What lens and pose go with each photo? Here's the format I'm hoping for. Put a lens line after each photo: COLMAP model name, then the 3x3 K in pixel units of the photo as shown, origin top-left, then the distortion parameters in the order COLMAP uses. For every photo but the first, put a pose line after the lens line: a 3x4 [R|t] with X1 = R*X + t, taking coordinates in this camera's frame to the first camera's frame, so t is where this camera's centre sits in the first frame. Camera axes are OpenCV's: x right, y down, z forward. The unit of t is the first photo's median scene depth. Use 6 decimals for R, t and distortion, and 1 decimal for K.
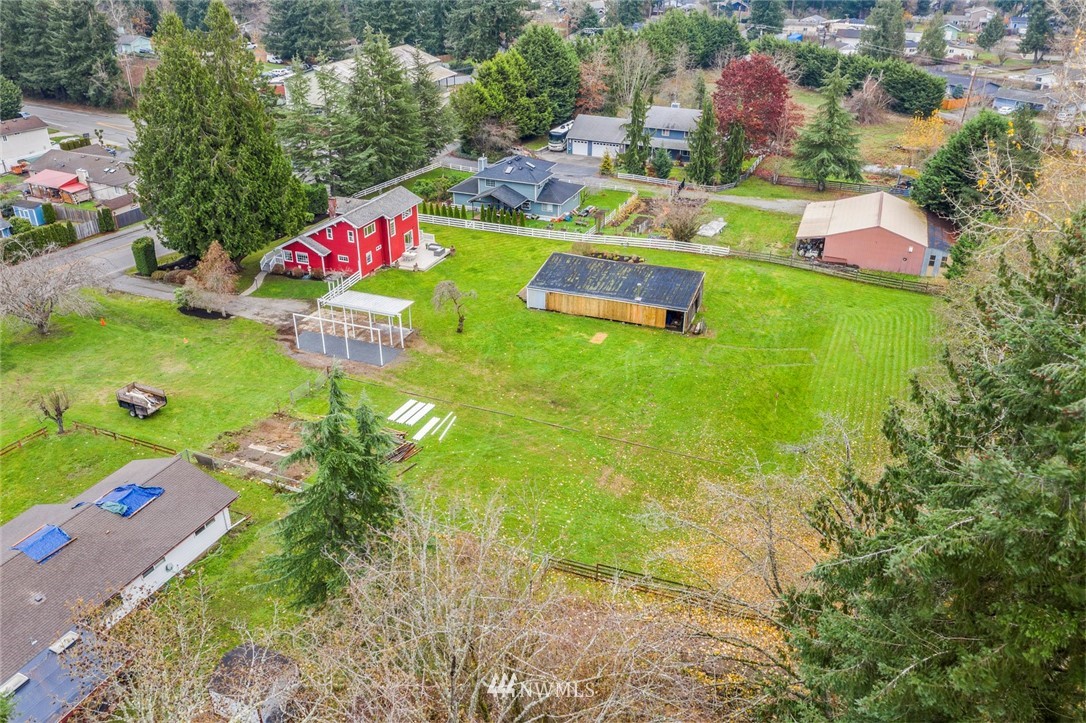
lens RADIAL K [[905.5, 0, 543.0], [0, 905.5, 361.5], [0, 0, 1]] dist [-0.010422, -0.005279]
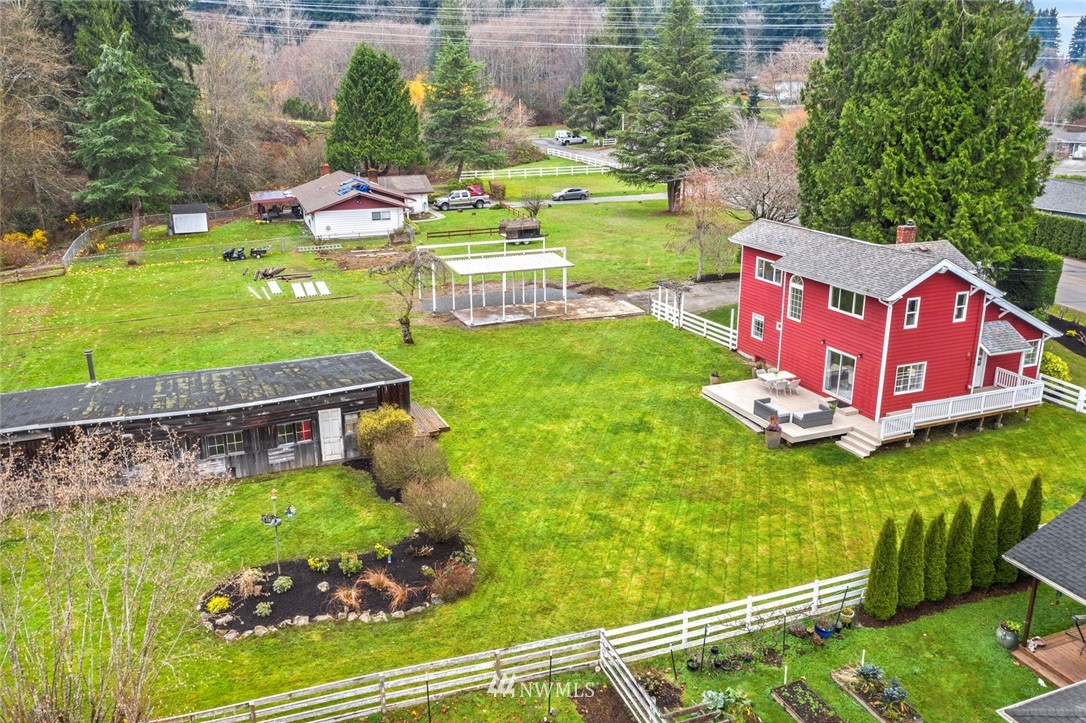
lens RADIAL K [[905.5, 0, 543.0], [0, 905.5, 361.5], [0, 0, 1]] dist [-0.010422, -0.005279]
pose [[-0.739215, 0.201584, -0.642592, 0.197202], [-0.305443, 0.750025, 0.586657, -0.342953], [0.600221, 0.629941, -0.492858, 1.176046]]
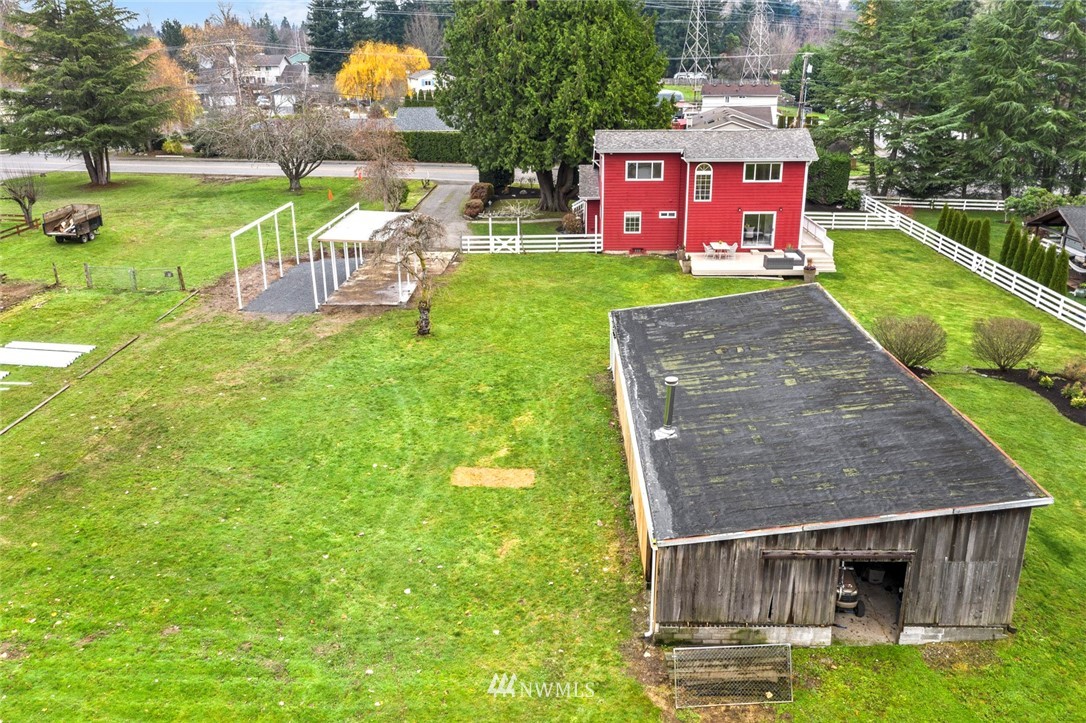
lens RADIAL K [[877.9, 0, 544.6], [0, 877.9, 335.0], [0, 0, 1]] dist [0.000005, -0.001042]
pose [[0.324988, 0.289007, -0.900476, 0.282126], [-0.424562, 0.895405, 0.134152, -0.102159], [0.845062, 0.338710, 0.413697, 0.761149]]
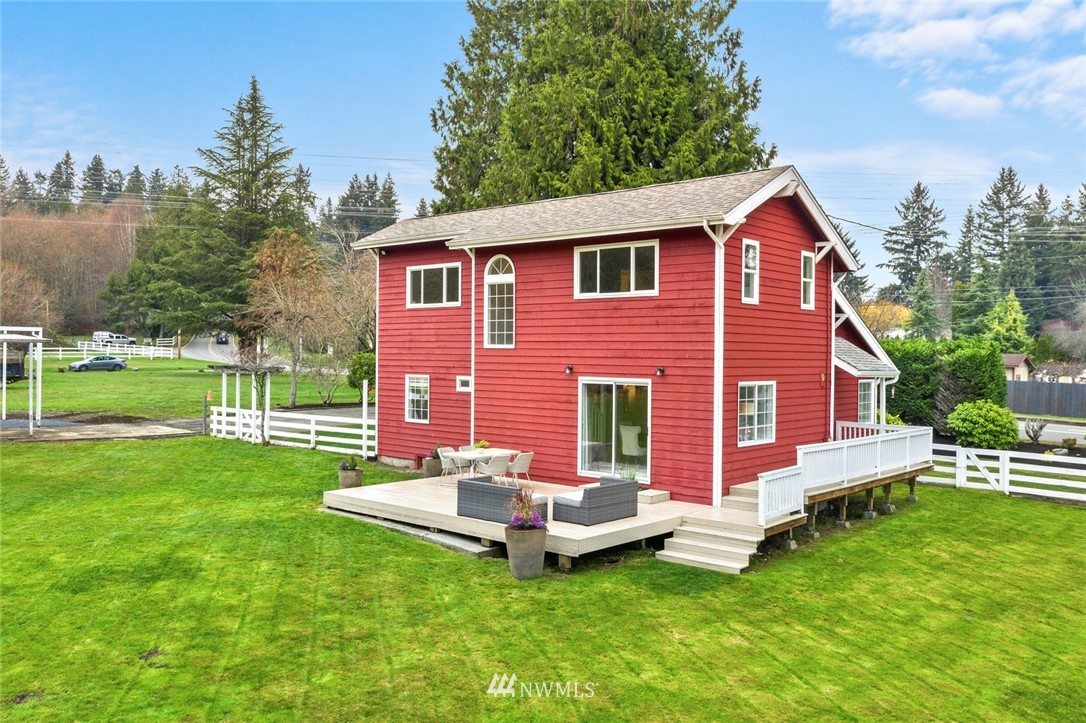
lens RADIAL K [[905.5, 0, 543.0], [0, 905.5, 361.5], [0, 0, 1]] dist [-0.010422, -0.005279]
pose [[-0.369477, 0.007246, -0.929211, 0.025869], [-0.430297, 0.884964, 0.177997, -0.182265], [0.823608, 0.465603, -0.323856, 1.103460]]
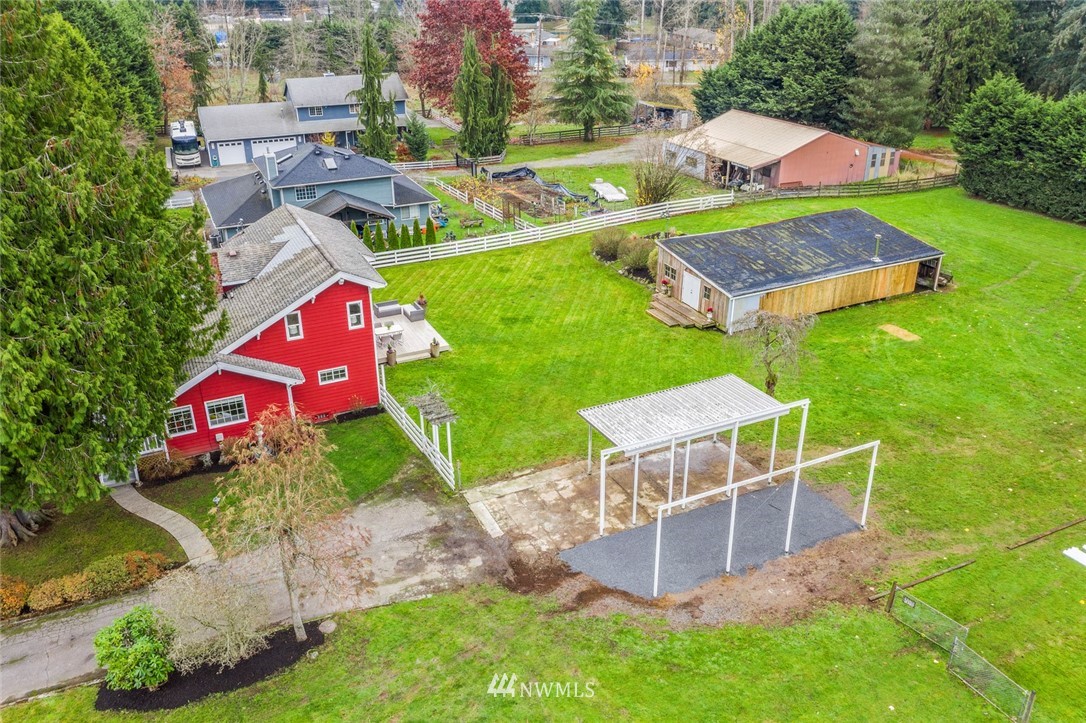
lens RADIAL K [[877.9, 0, 544.6], [0, 877.9, 335.0], [0, 0, 1]] dist [0.000005, -0.001042]
pose [[0.668474, -0.295703, 0.682424, -0.425342], [0.341557, 0.937138, 0.071499, -0.126628], [-0.660668, 0.185291, 0.727452, 0.641305]]
